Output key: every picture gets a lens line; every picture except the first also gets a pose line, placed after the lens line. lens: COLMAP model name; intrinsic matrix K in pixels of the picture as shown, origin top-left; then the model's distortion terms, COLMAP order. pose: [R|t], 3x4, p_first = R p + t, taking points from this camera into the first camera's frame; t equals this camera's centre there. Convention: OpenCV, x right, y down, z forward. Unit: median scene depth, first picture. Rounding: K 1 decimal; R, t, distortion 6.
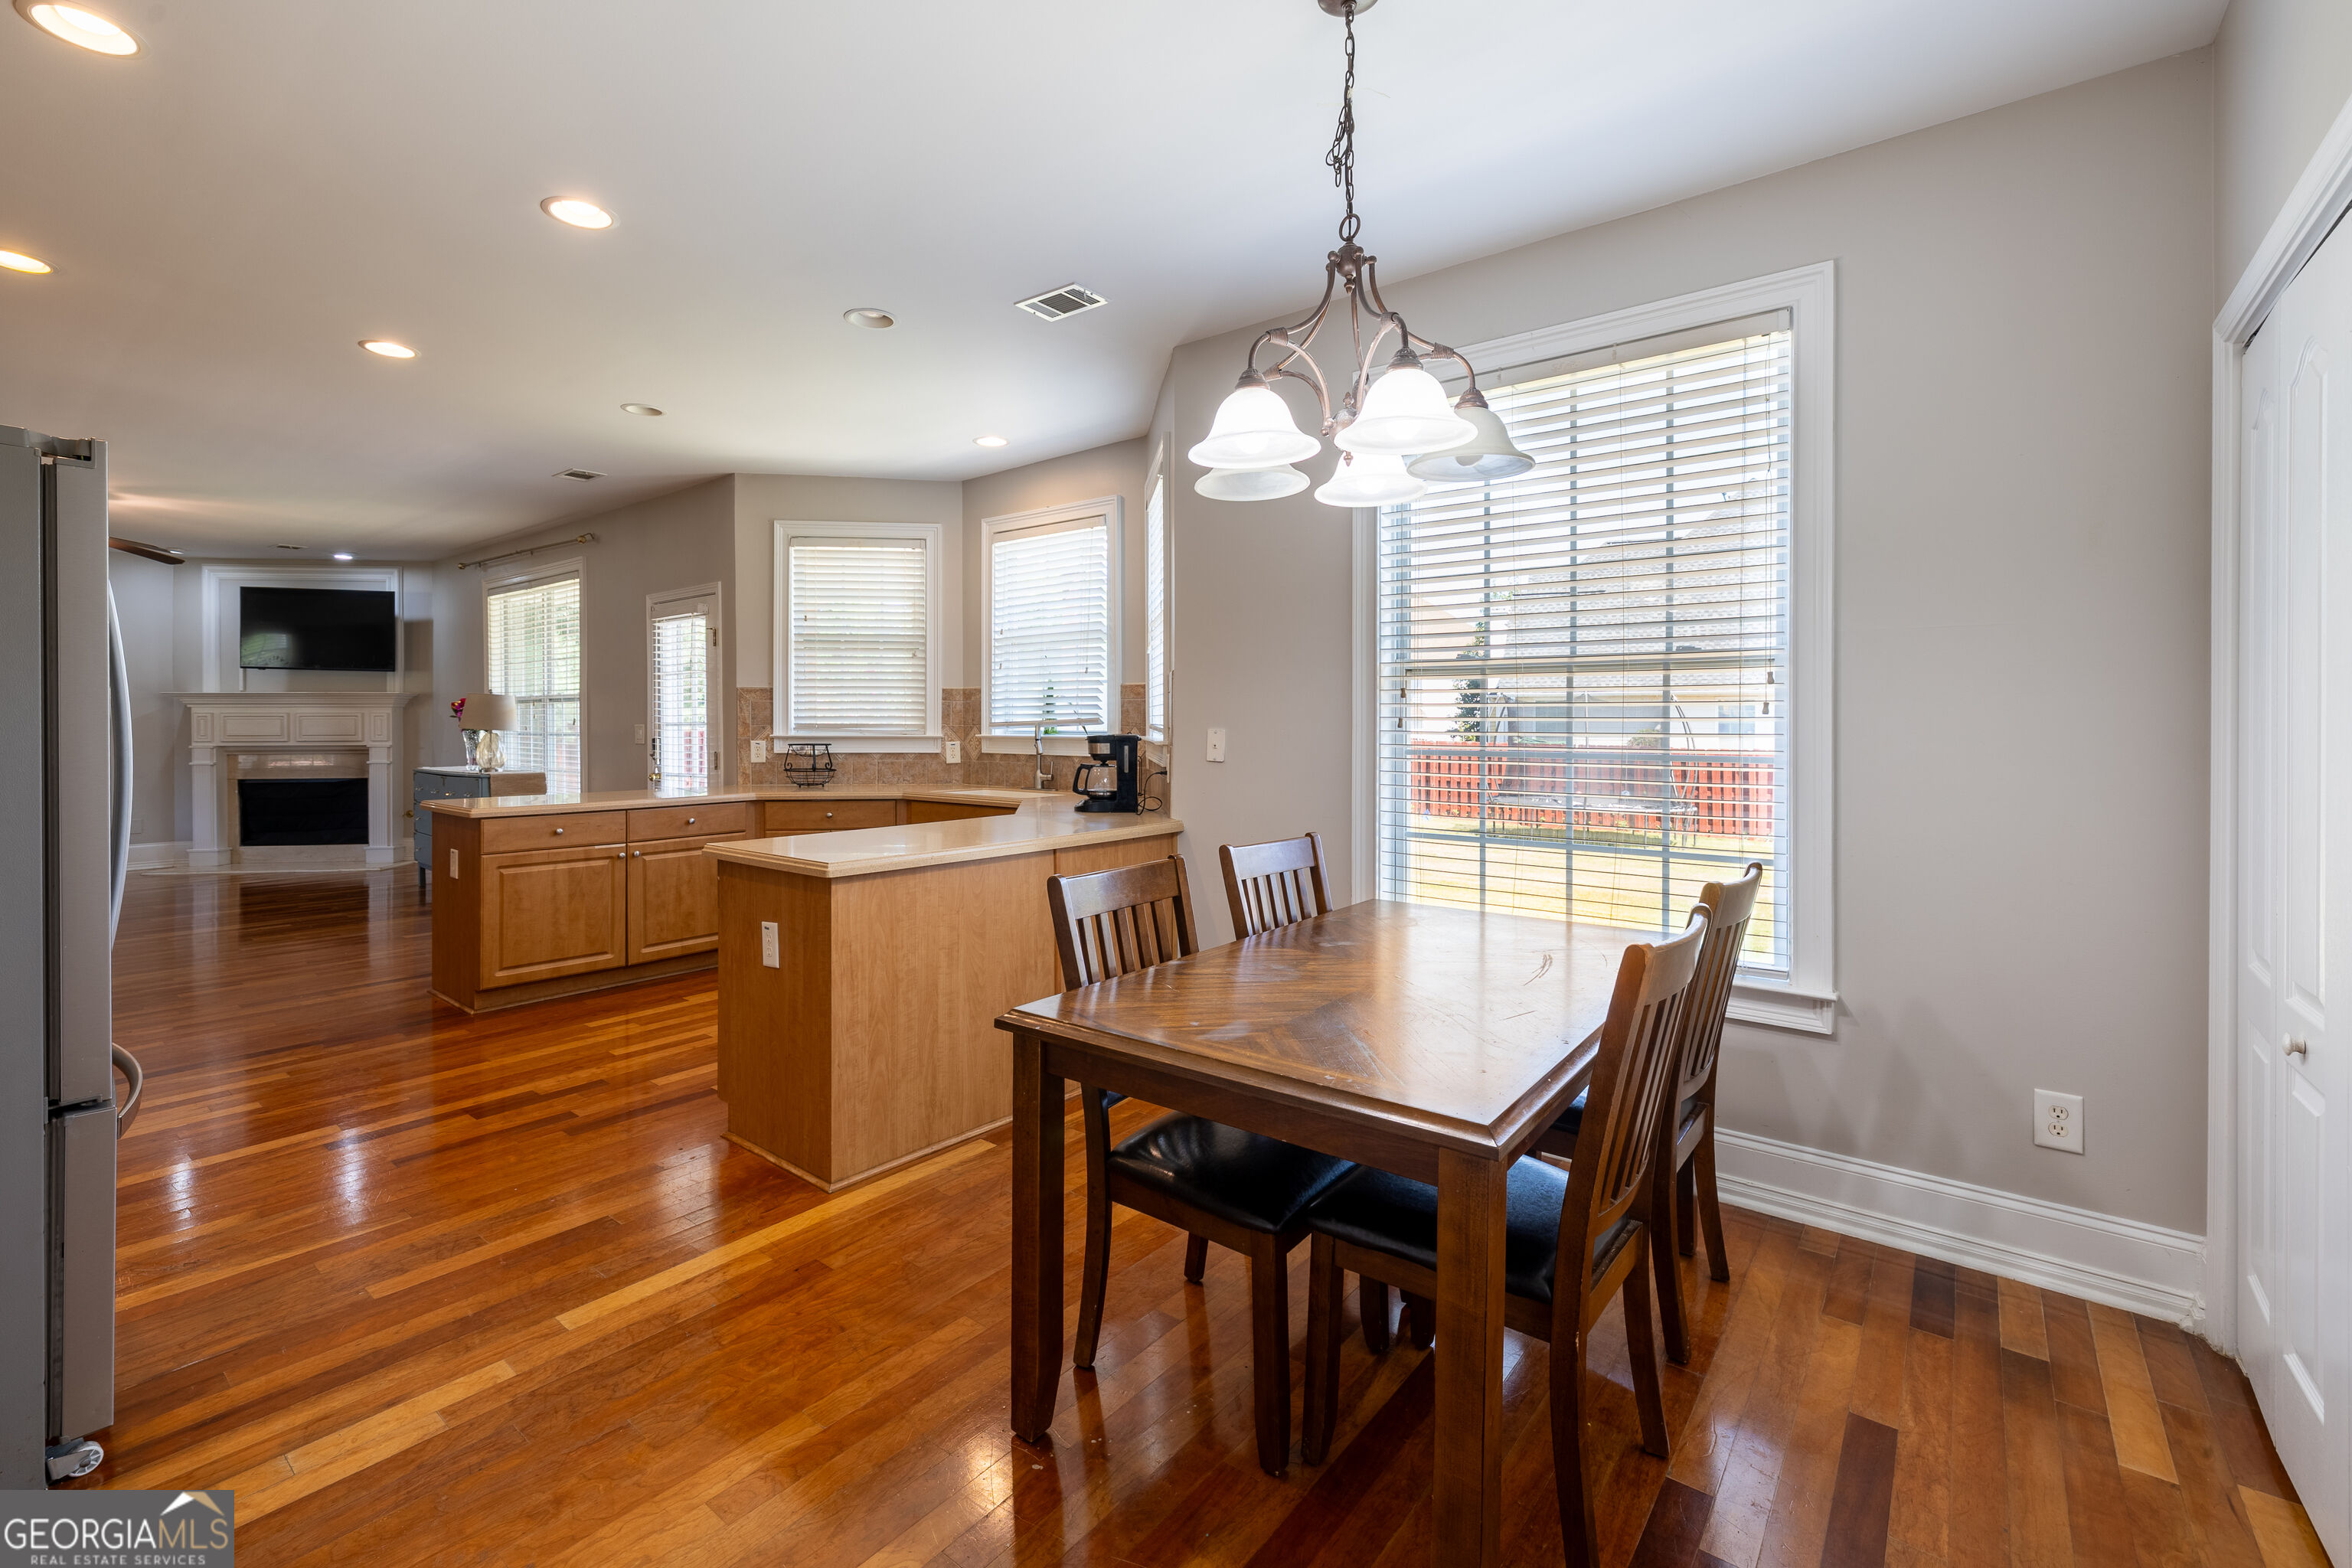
lens RADIAL K [[1003.6, 0, 1178.8], [0, 1003.6, 721.2], [0, 0, 1]] dist [-0.001203, 0.000103]
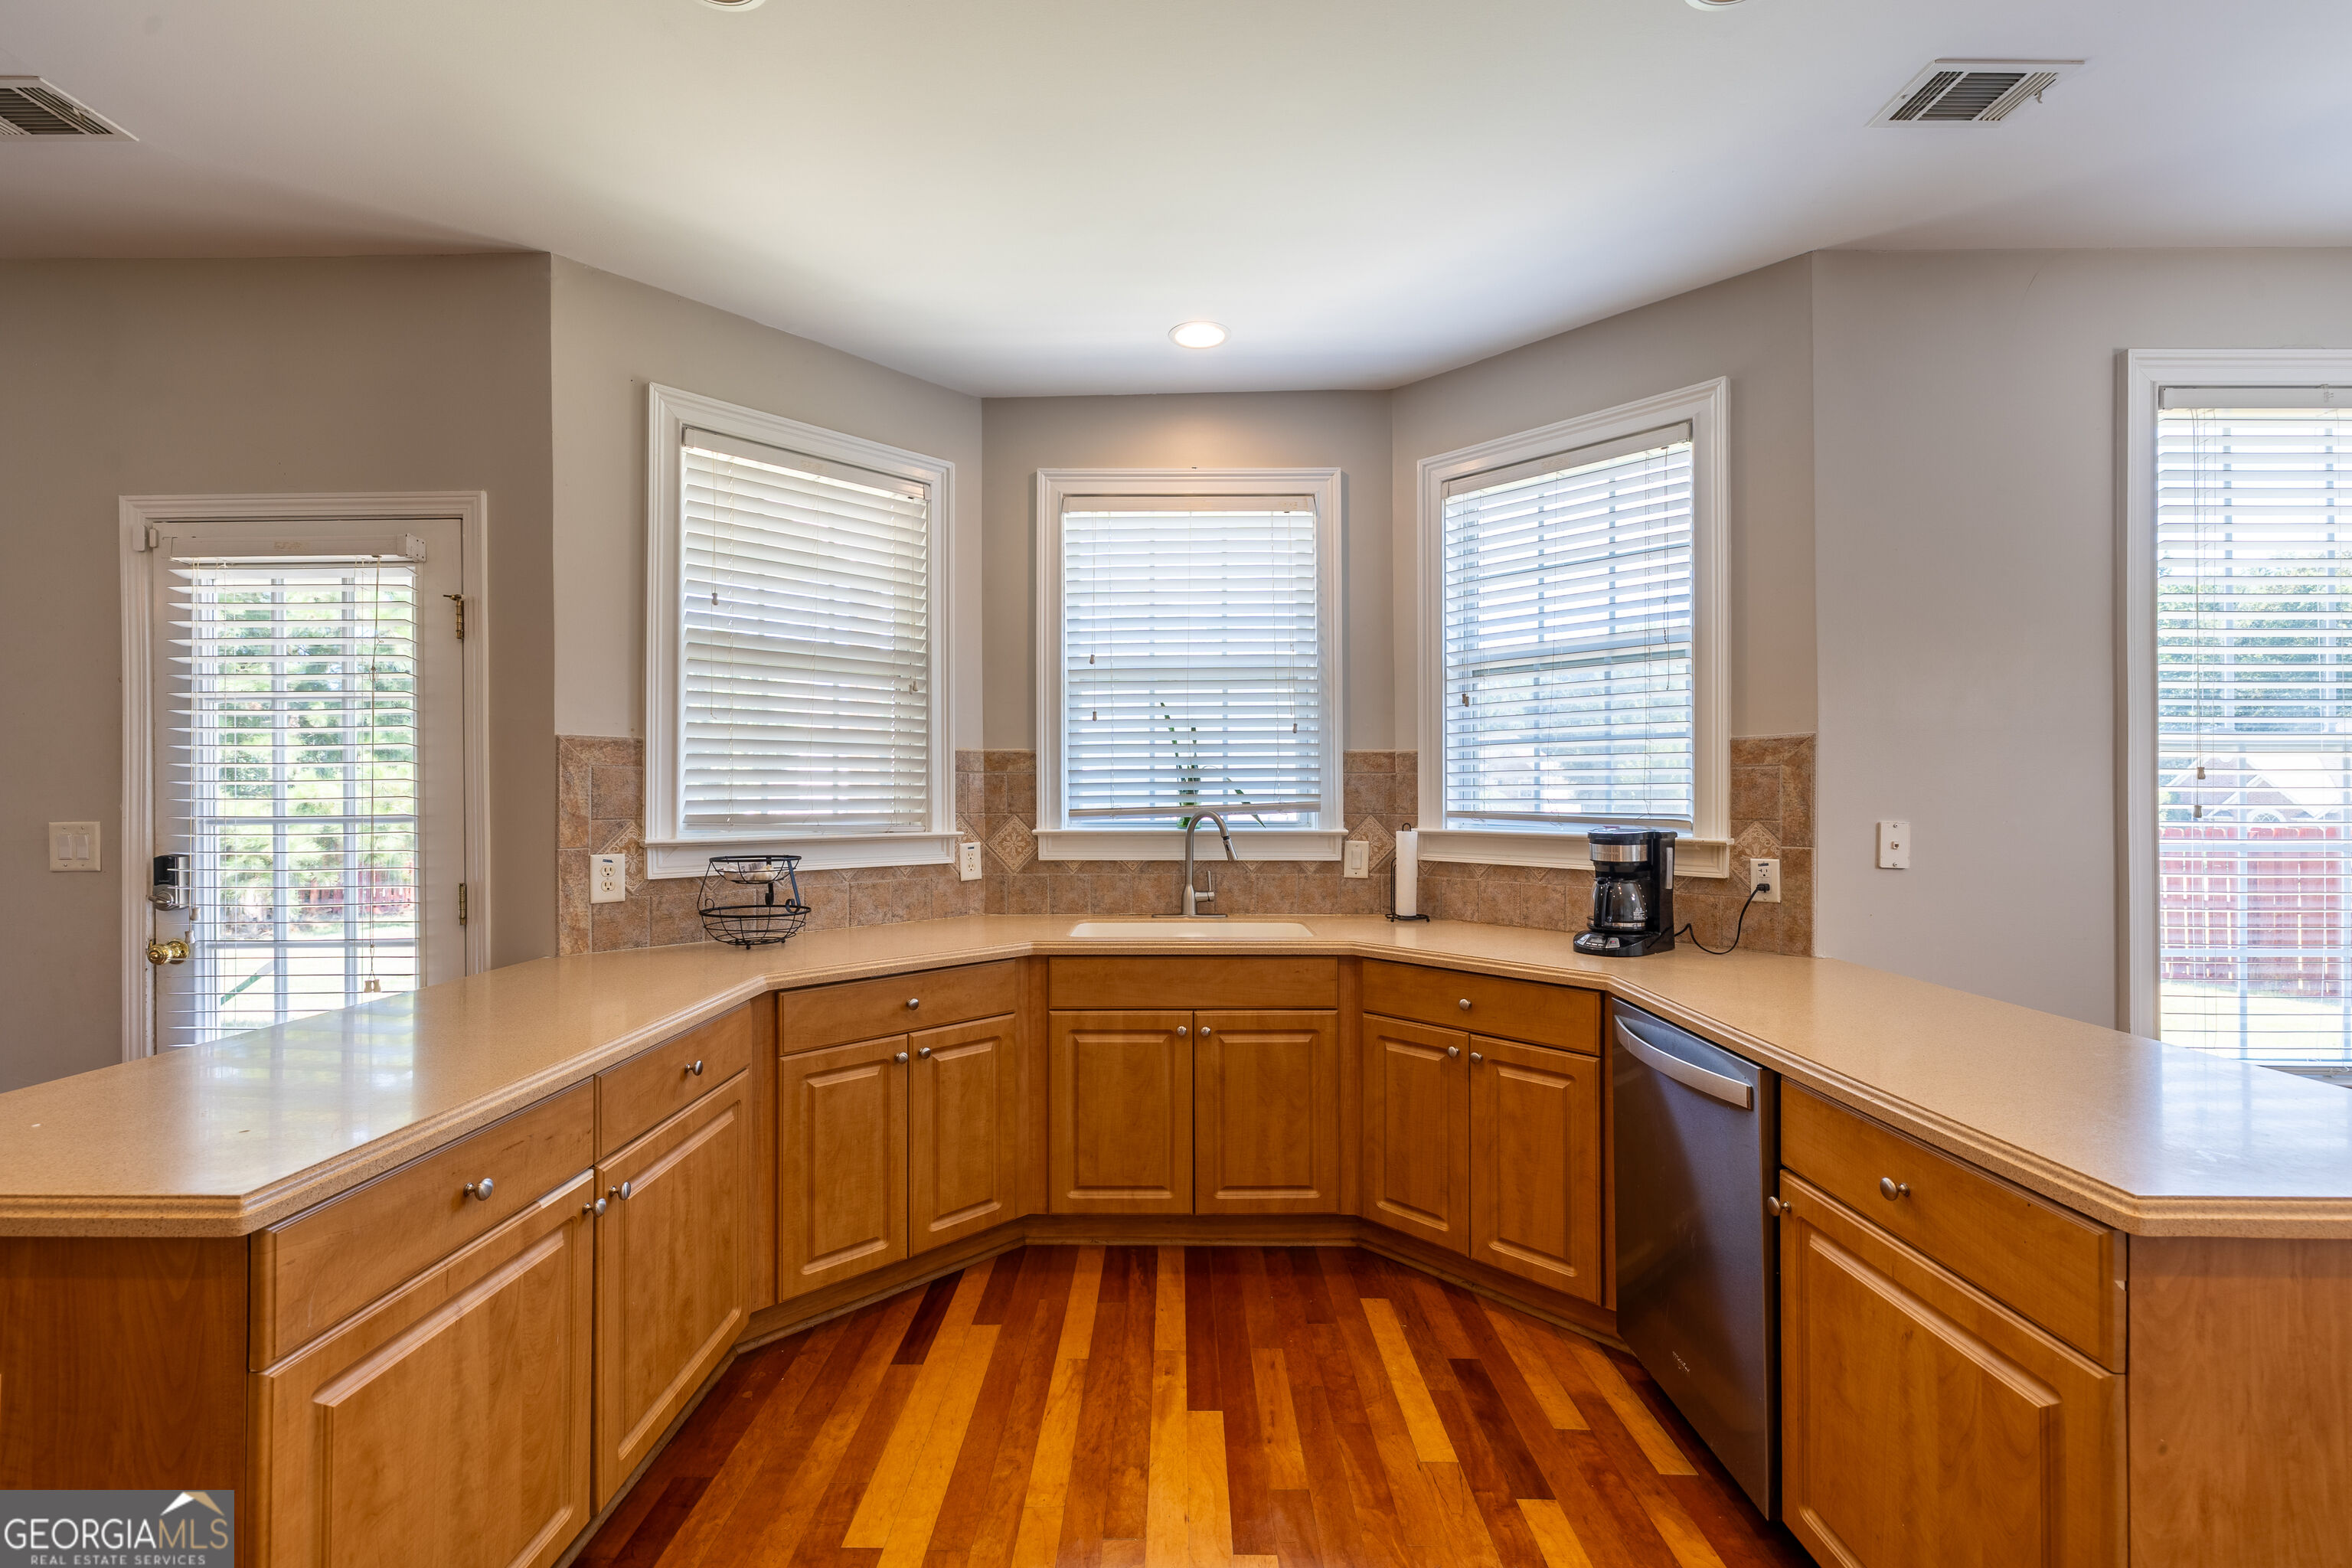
lens RADIAL K [[988.5, 0, 1168.4], [0, 988.5, 784.6], [0, 0, 1]] dist [0.004177, 0.000248]
pose [[0.799927, 0.004623, 0.600080, -0.487185], [0.002100, 0.999943, -0.010503, -0.007037], [-0.600094, 0.009662, 0.799871, 0.487460]]
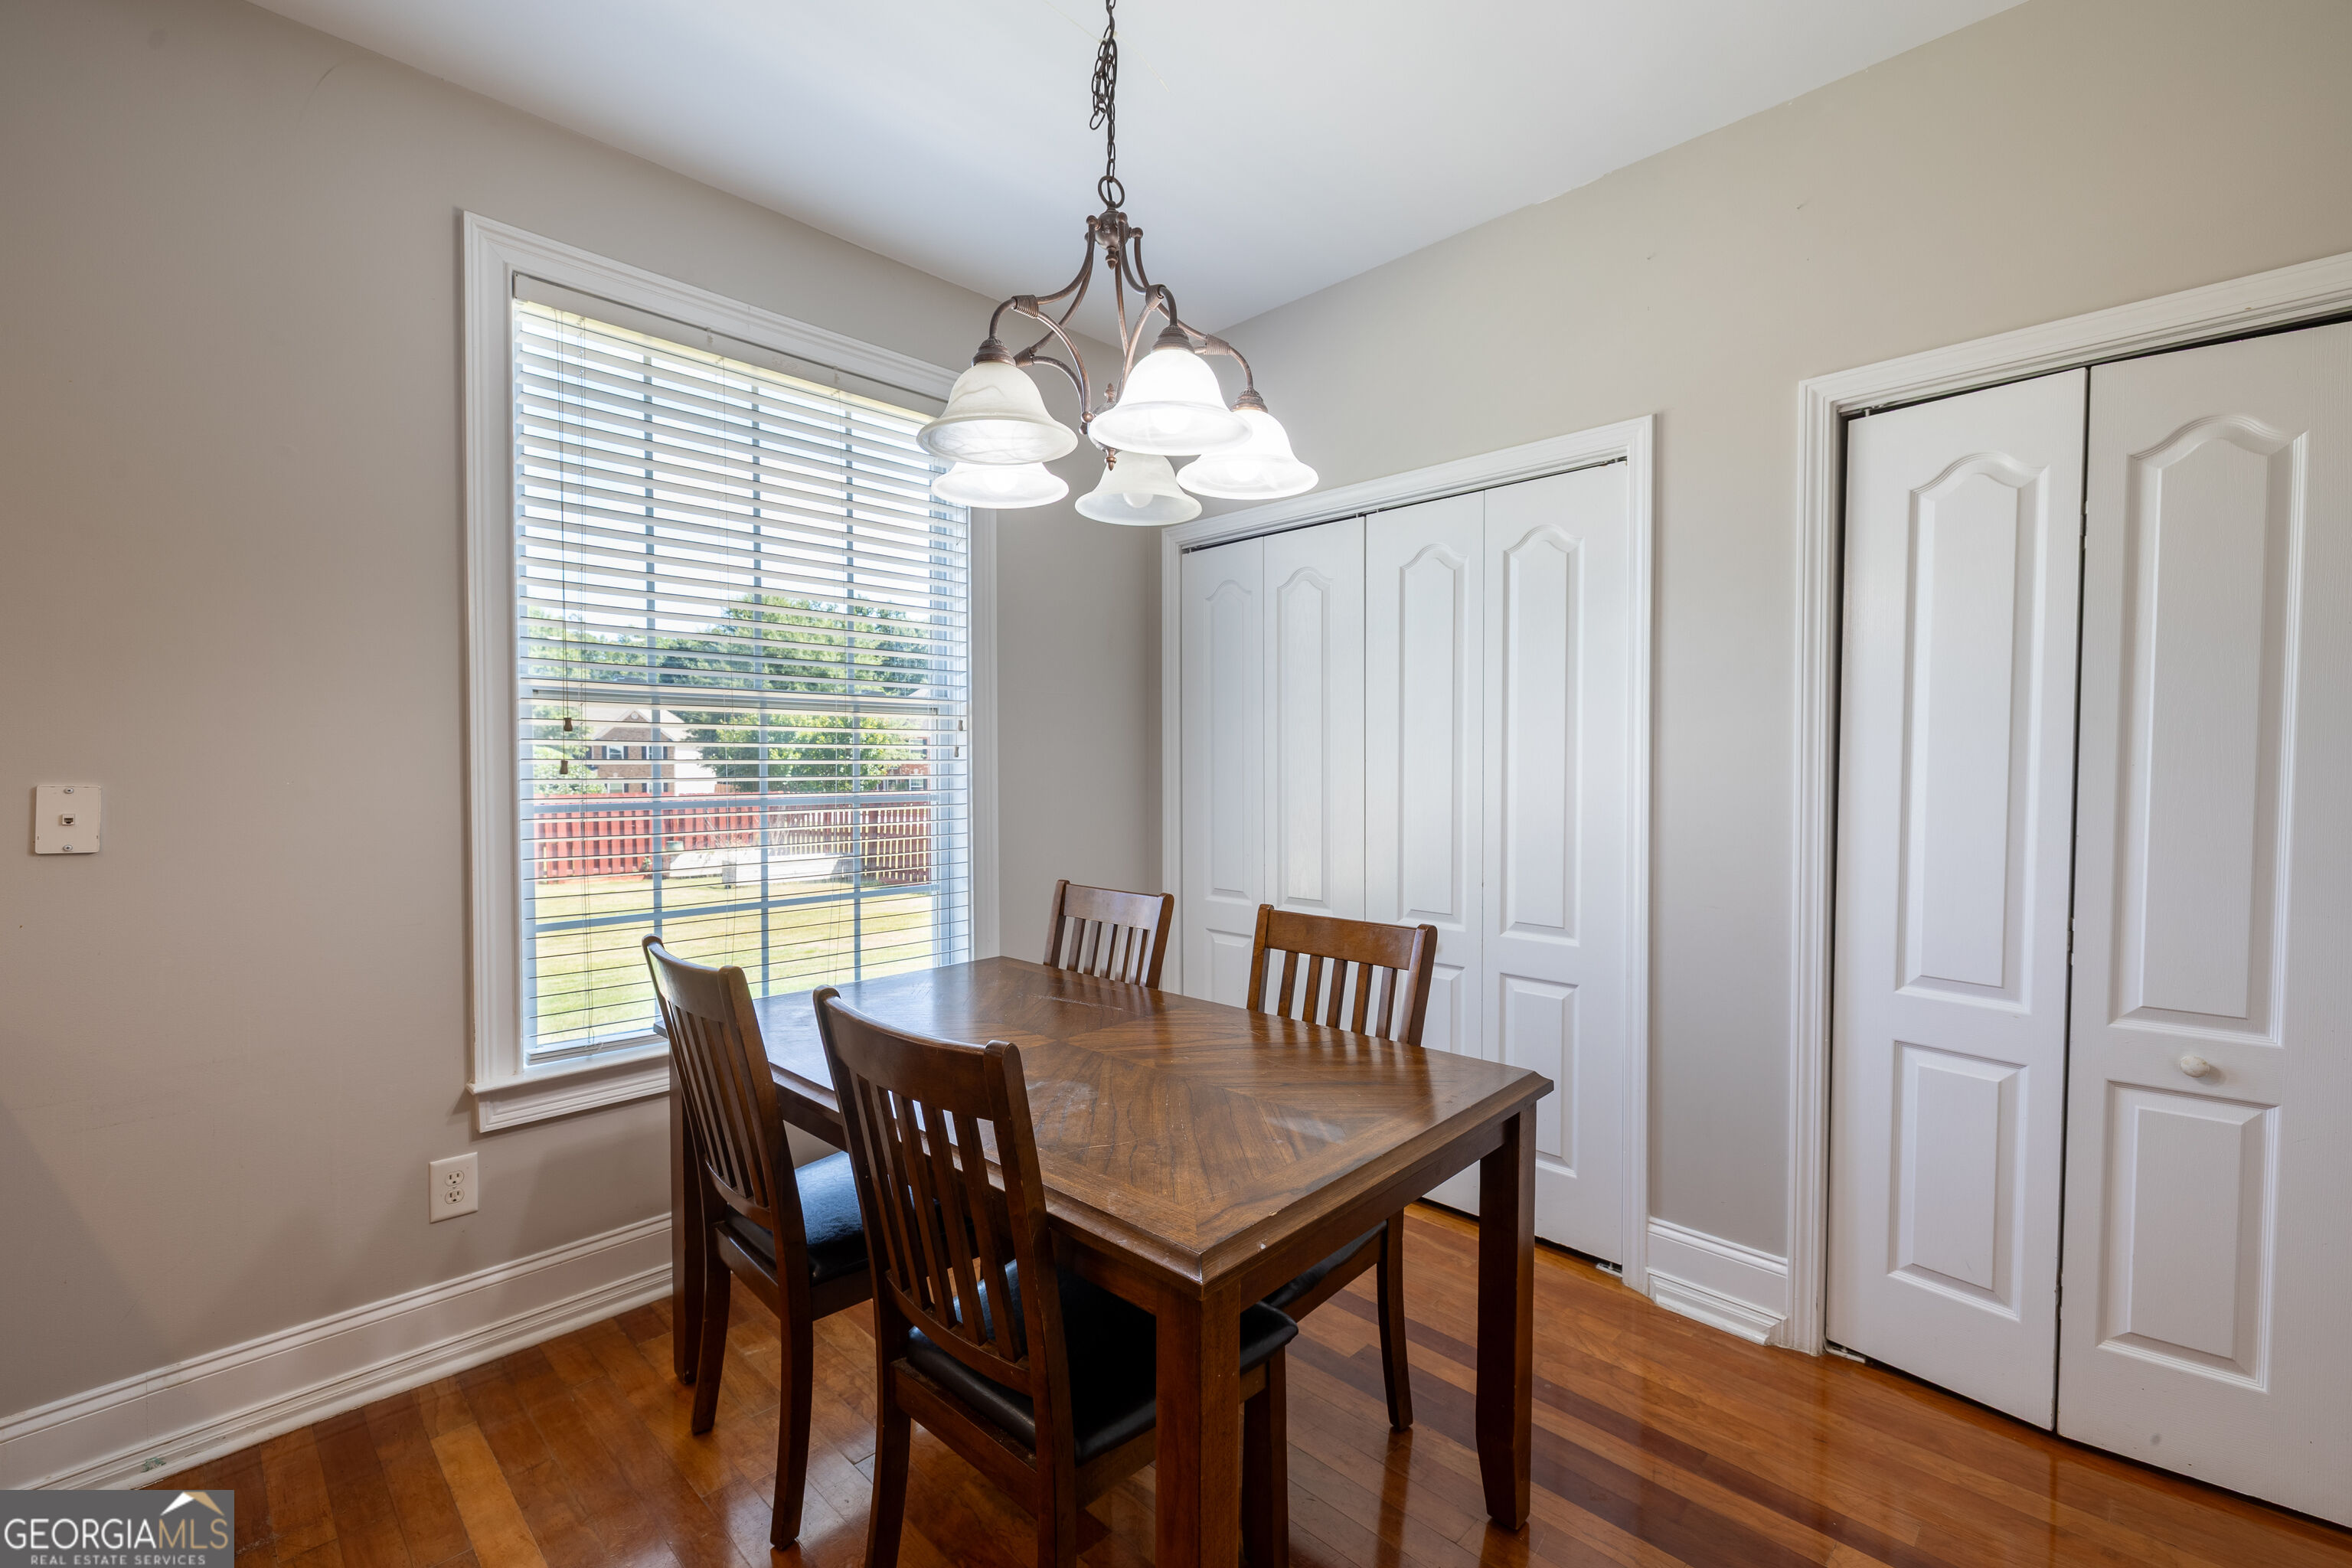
lens RADIAL K [[1006.0, 0, 1176.0], [0, 1006.0, 784.0], [0, 0, 1]] dist [-0.000587, -0.000116]
pose [[0.104968, -0.034738, 0.993869, -0.236793], [-0.008223, 0.999325, 0.035797, -0.008399], [-0.994442, -0.011930, 0.104611, 0.286016]]
